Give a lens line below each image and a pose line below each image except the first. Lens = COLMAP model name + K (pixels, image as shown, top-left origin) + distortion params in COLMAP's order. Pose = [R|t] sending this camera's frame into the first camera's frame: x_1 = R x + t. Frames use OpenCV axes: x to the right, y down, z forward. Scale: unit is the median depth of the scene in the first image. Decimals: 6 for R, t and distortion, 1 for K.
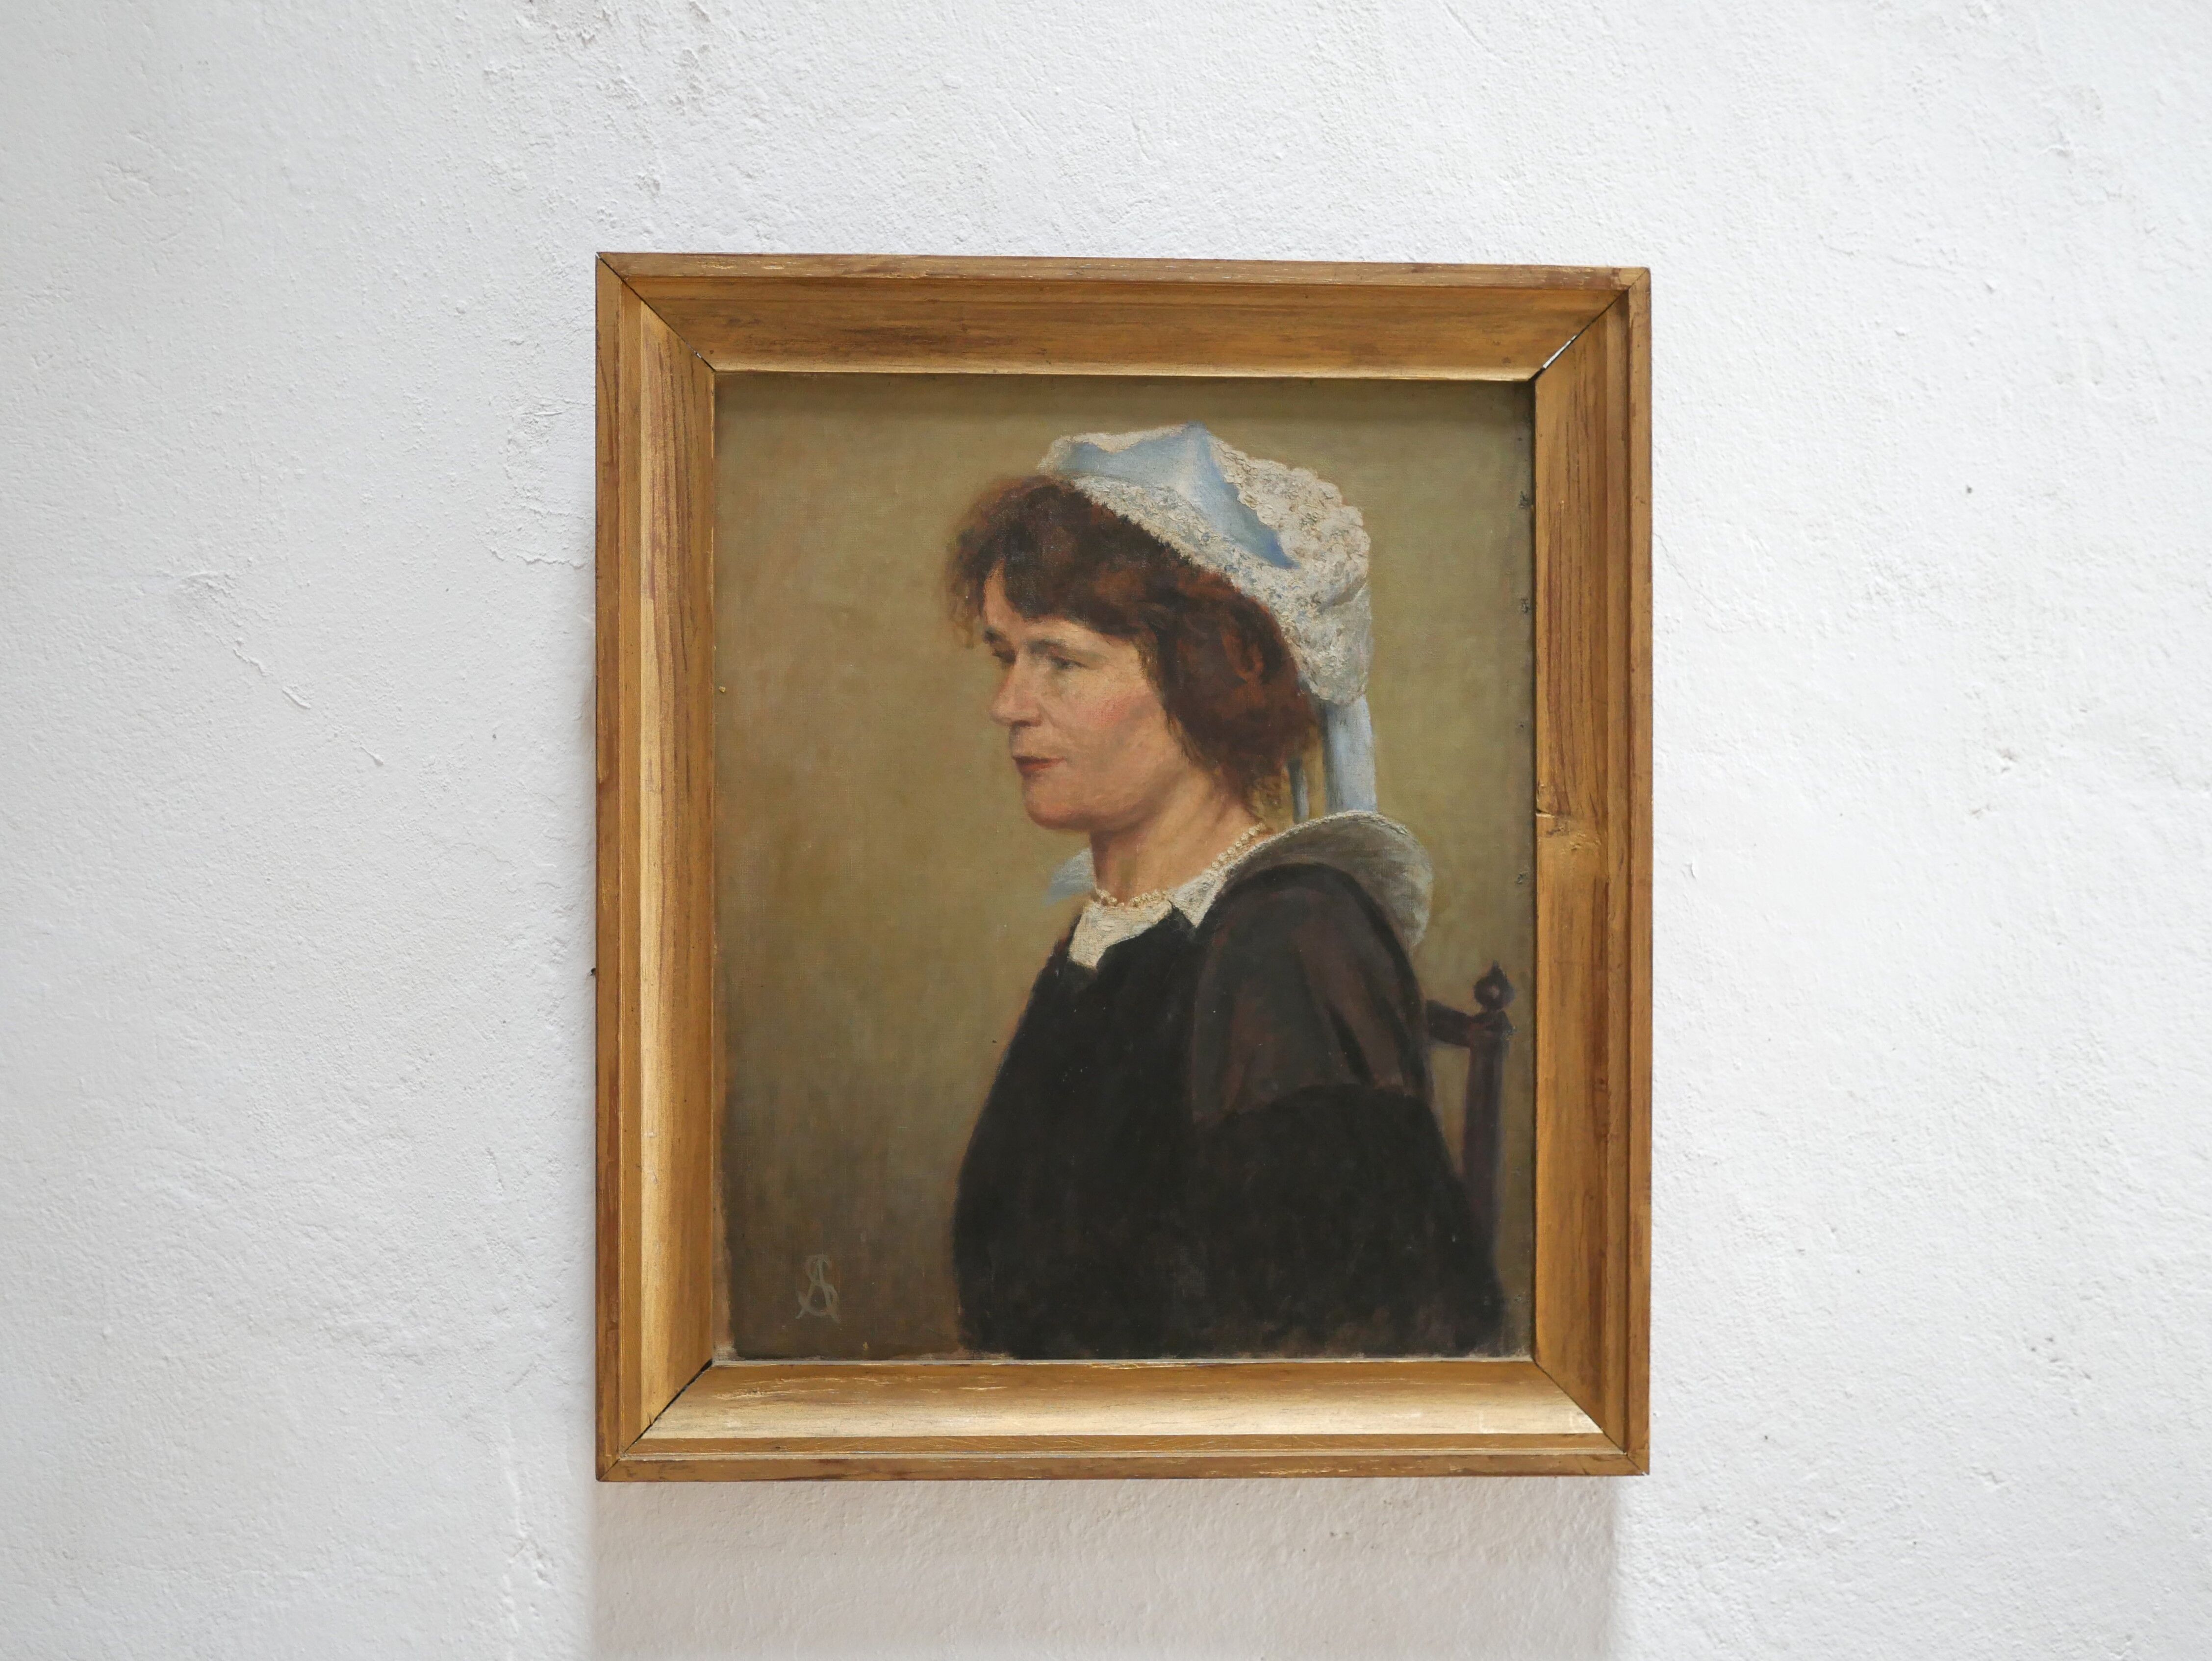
lens RADIAL K [[2526.5, 0, 1100.6], [0, 2526.5, 841.2], [0, 0, 1]] dist [-0.047069, 0.068001]
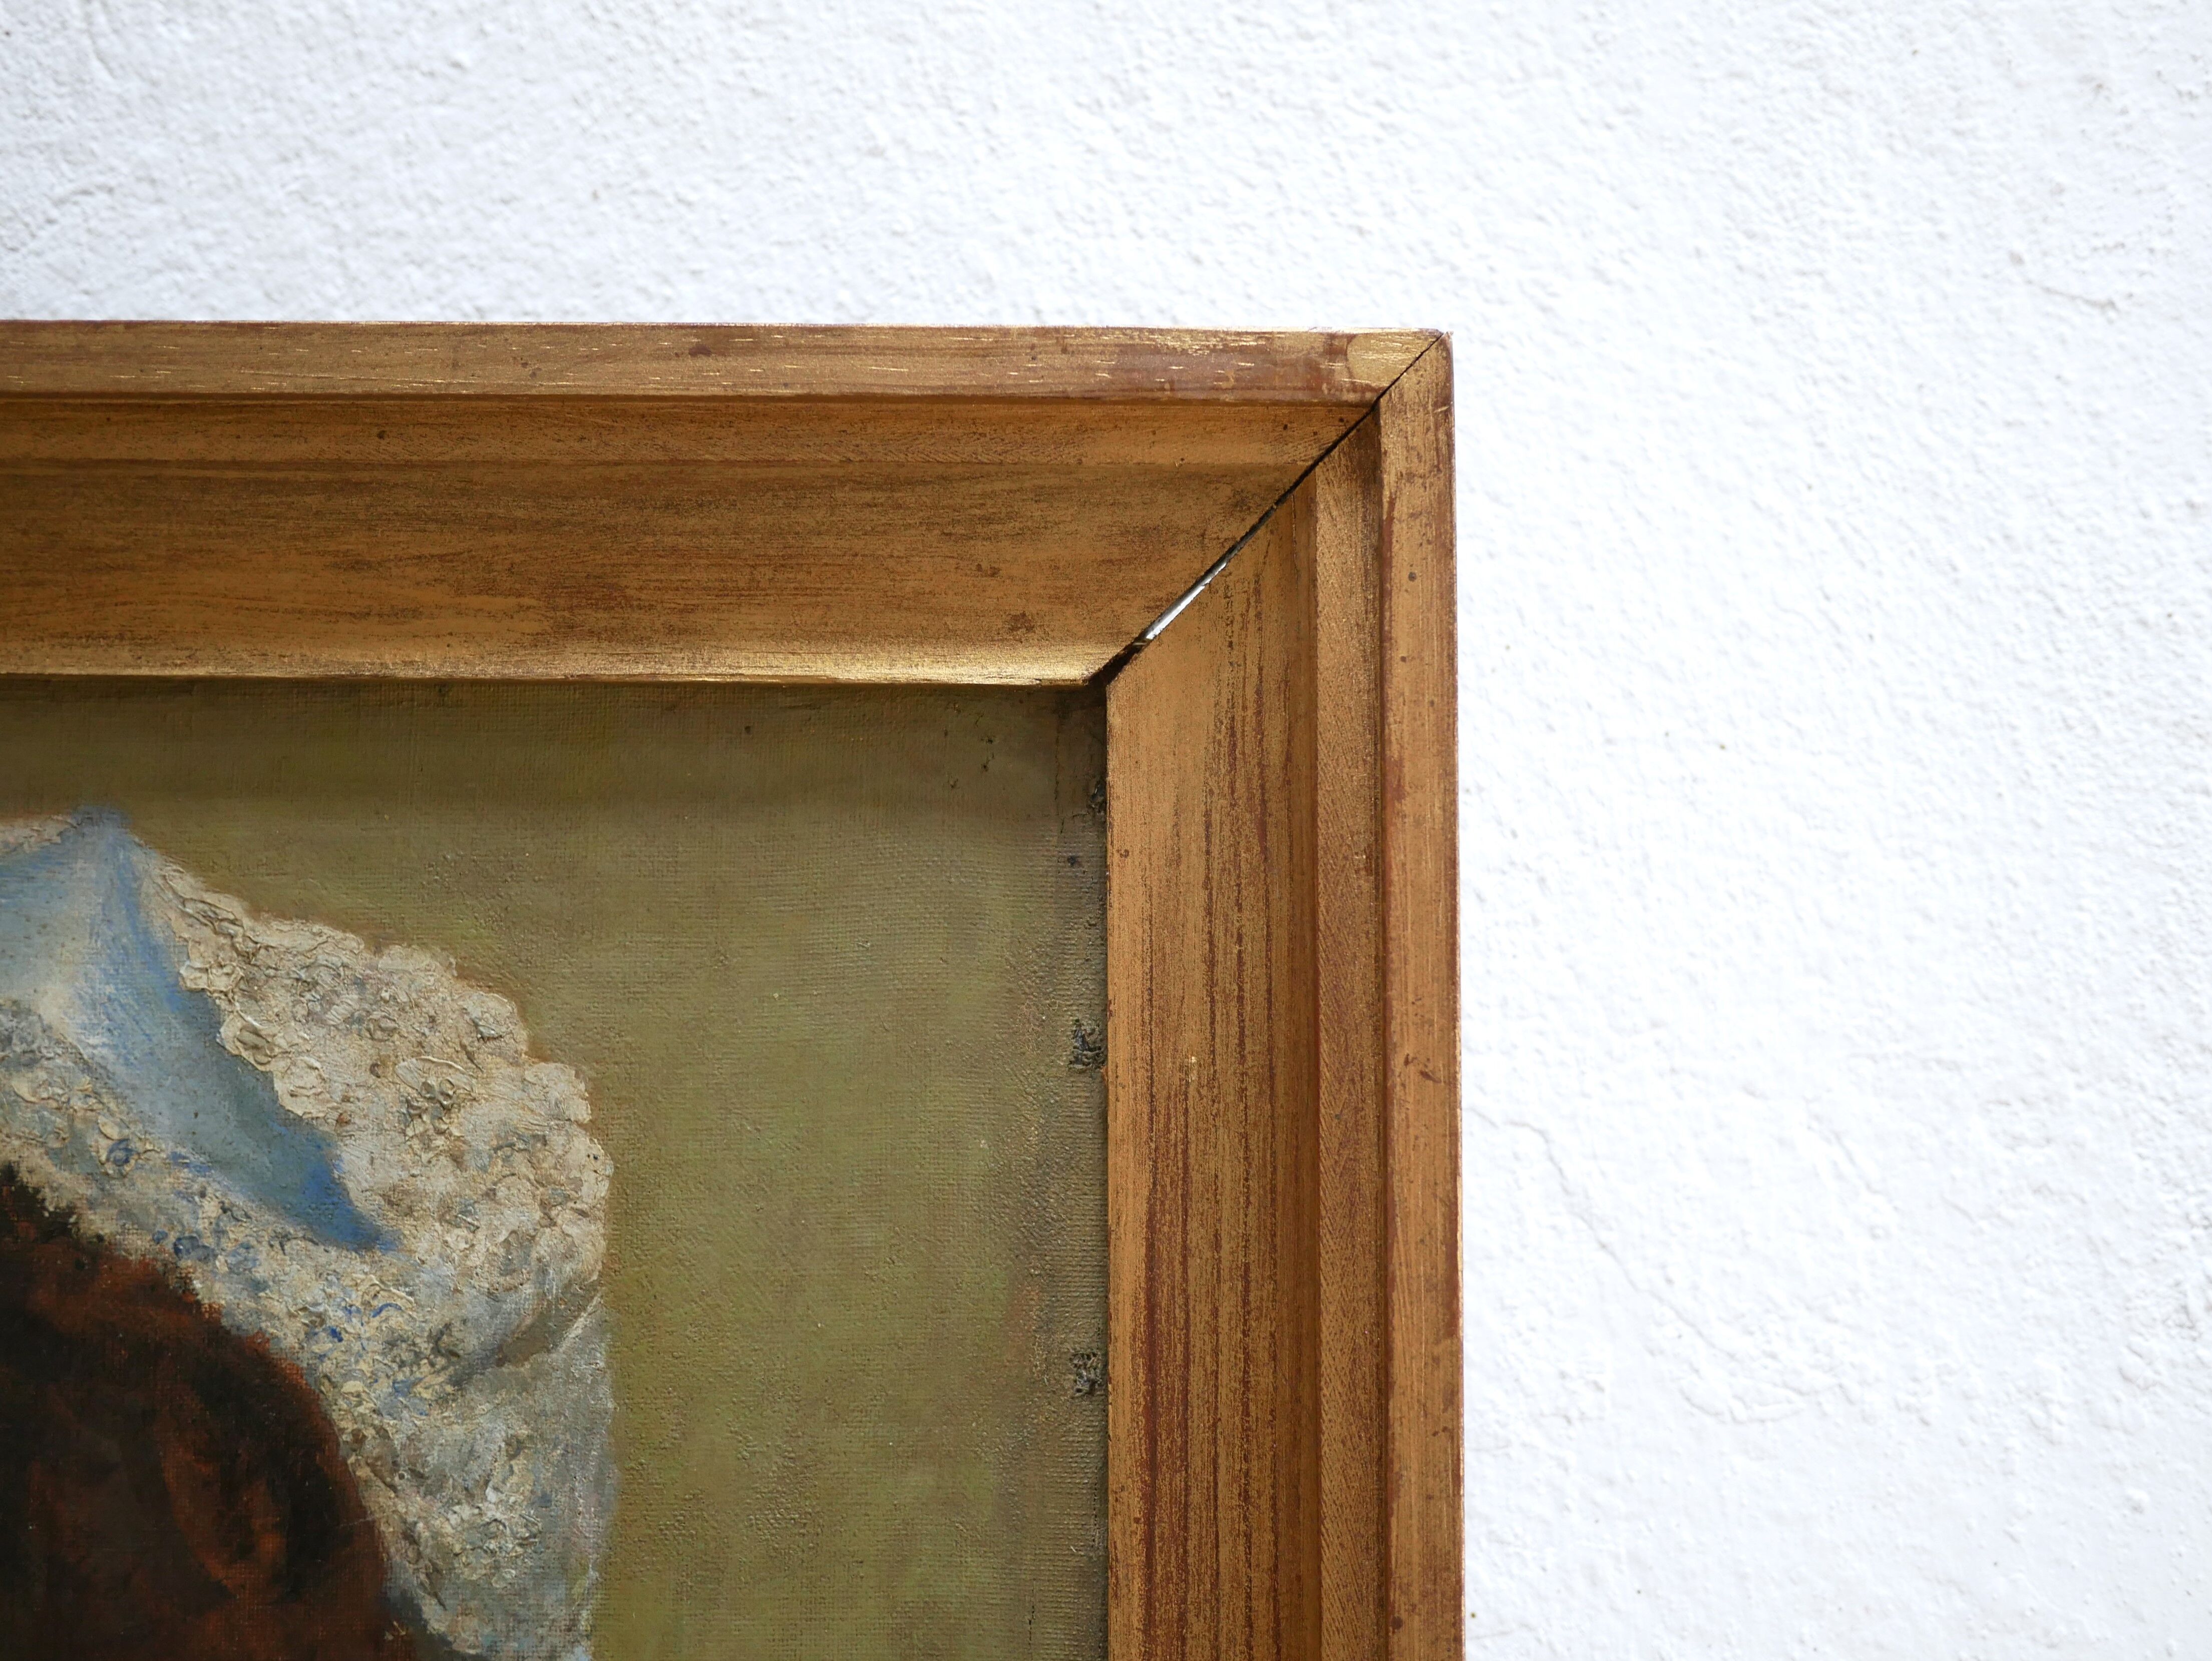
lens RADIAL K [[2595.6, 0, 1094.5], [0, 2595.6, 825.3], [0, 0, 1]] dist [-0.033663, 0.051677]
pose [[0.995828, 0.004791, -0.091123, 0.199787], [-0.013421, 0.995451, -0.094327, -0.132482], [0.090256, 0.095156, 0.991362, 0.666485]]
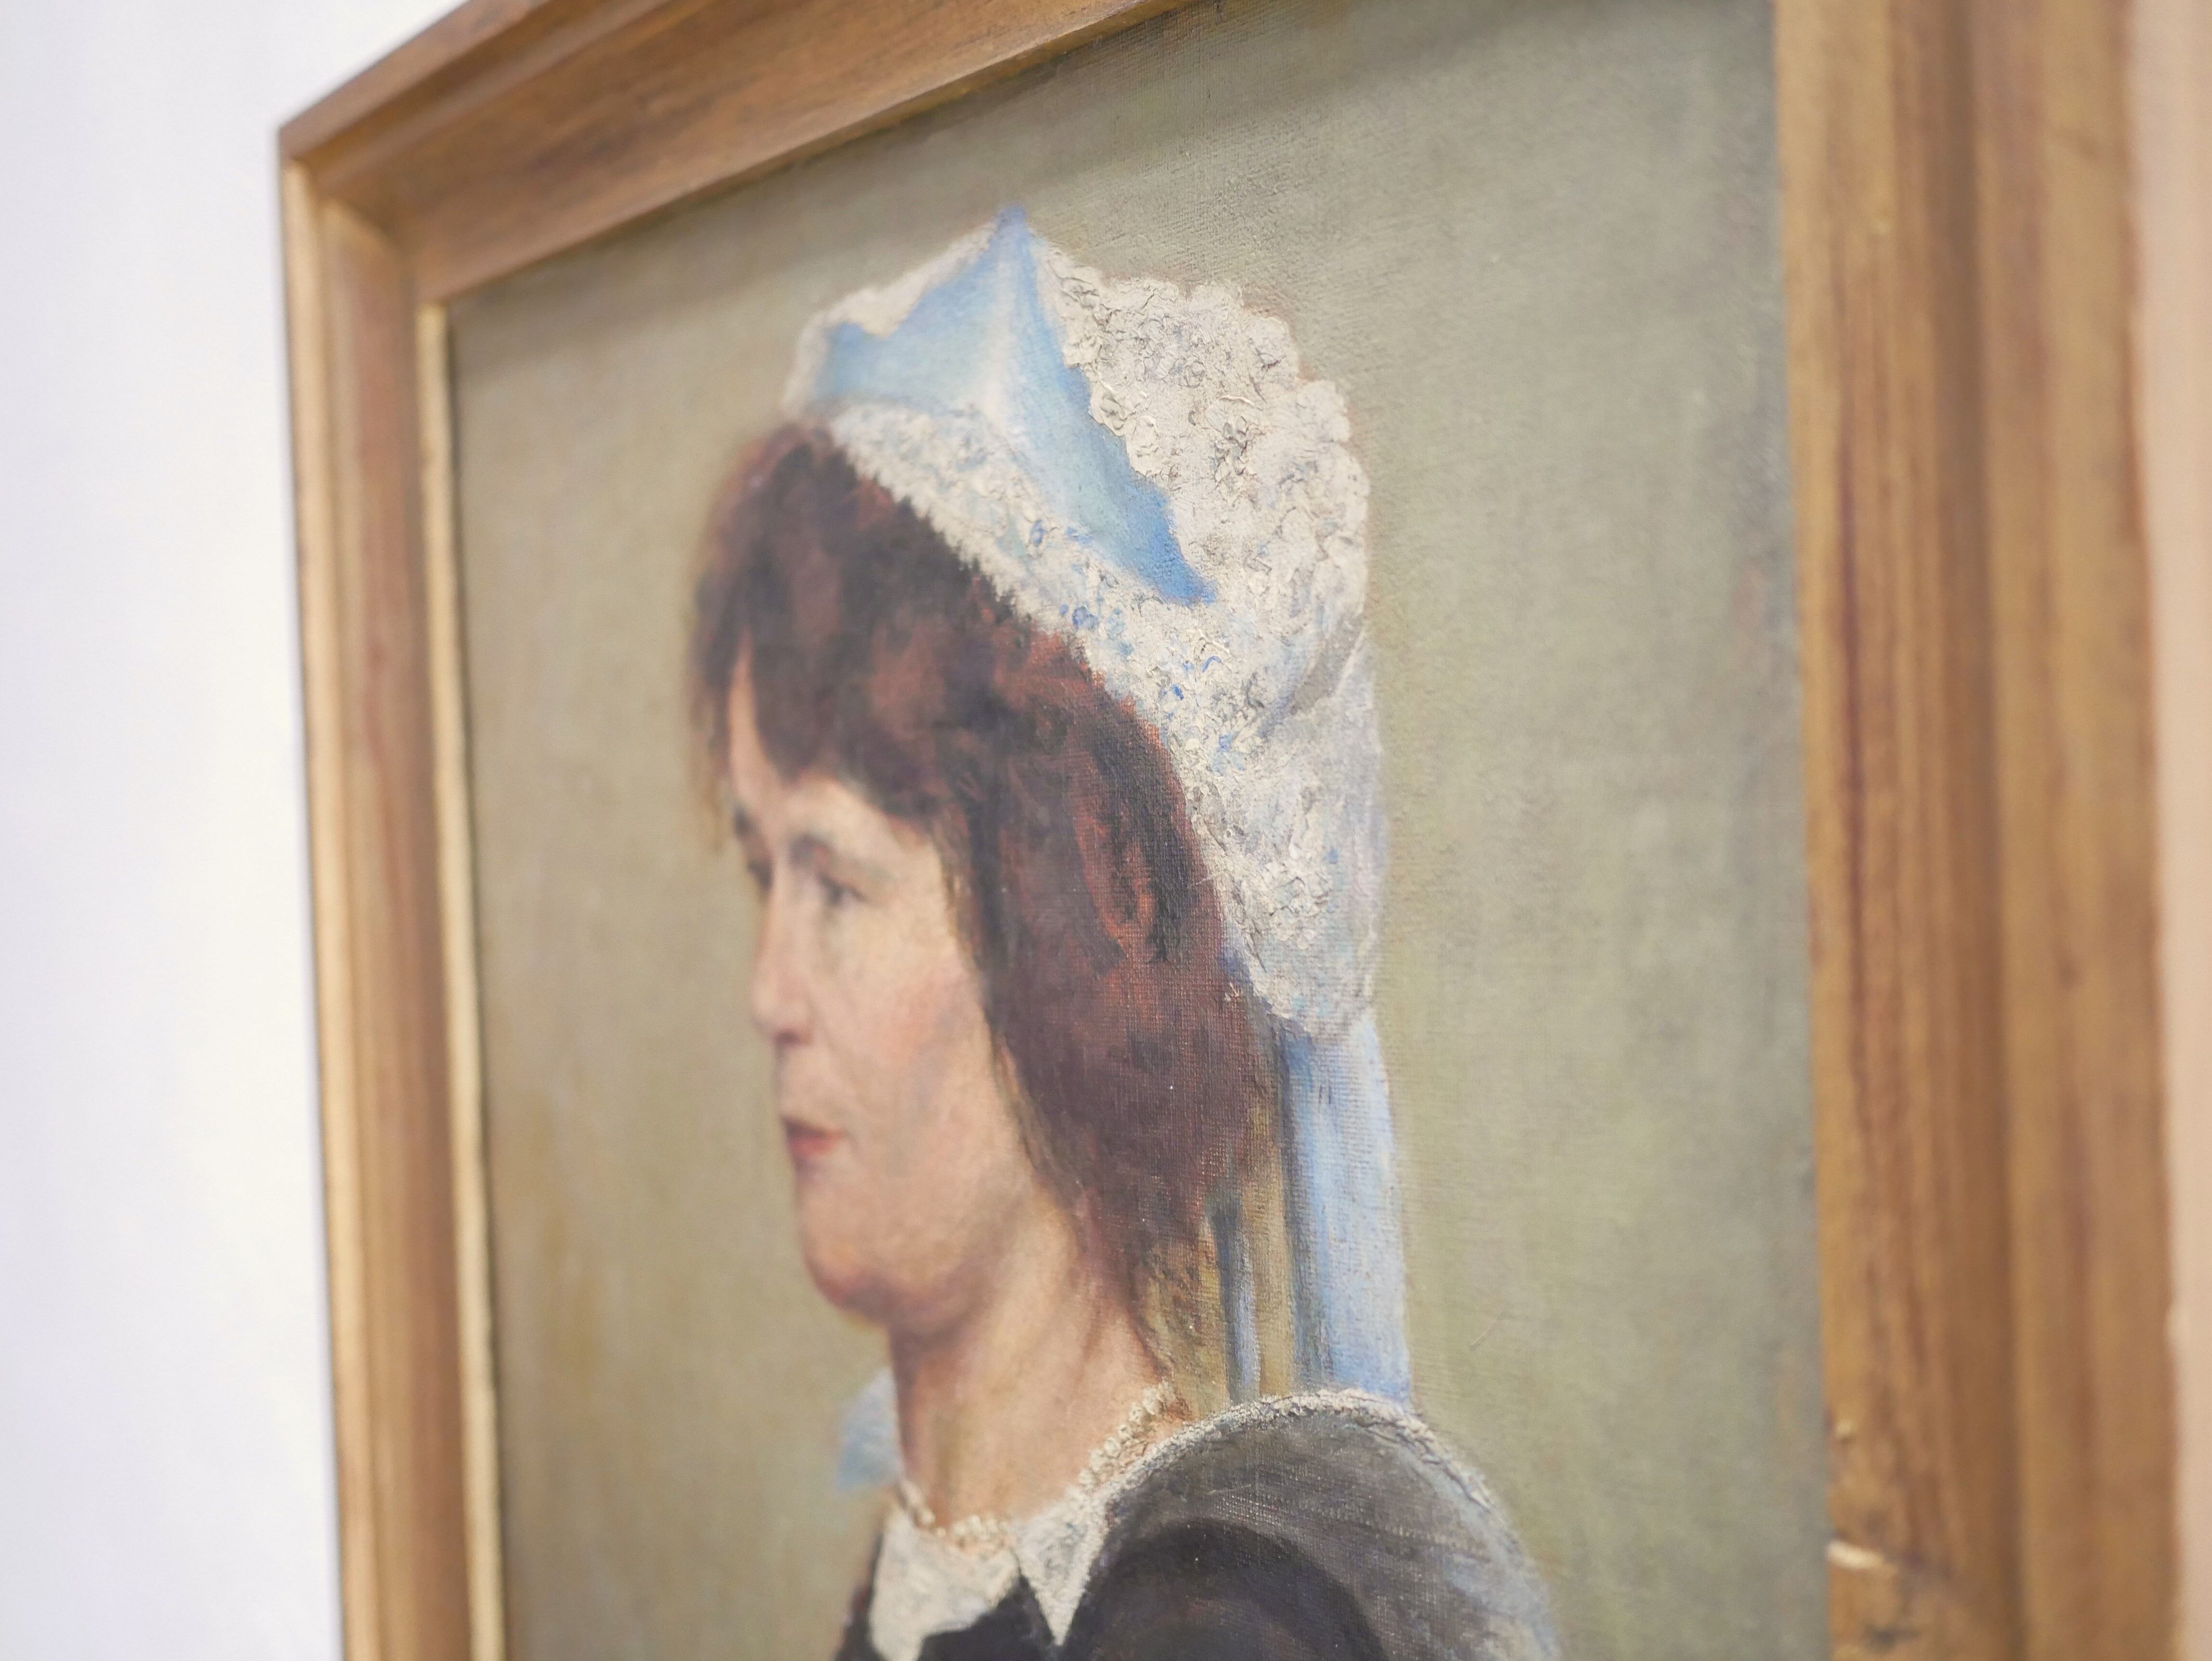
lens RADIAL K [[2524.6, 0, 1103.3], [0, 2524.6, 826.2], [0, 0, 1]] dist [-0.033161, 0.021763]
pose [[0.572411, -0.006014, -0.819945, 0.329875], [-0.005039, 0.999928, -0.010851, -0.076182], [0.819951, 0.010343, 0.572340, 0.806102]]
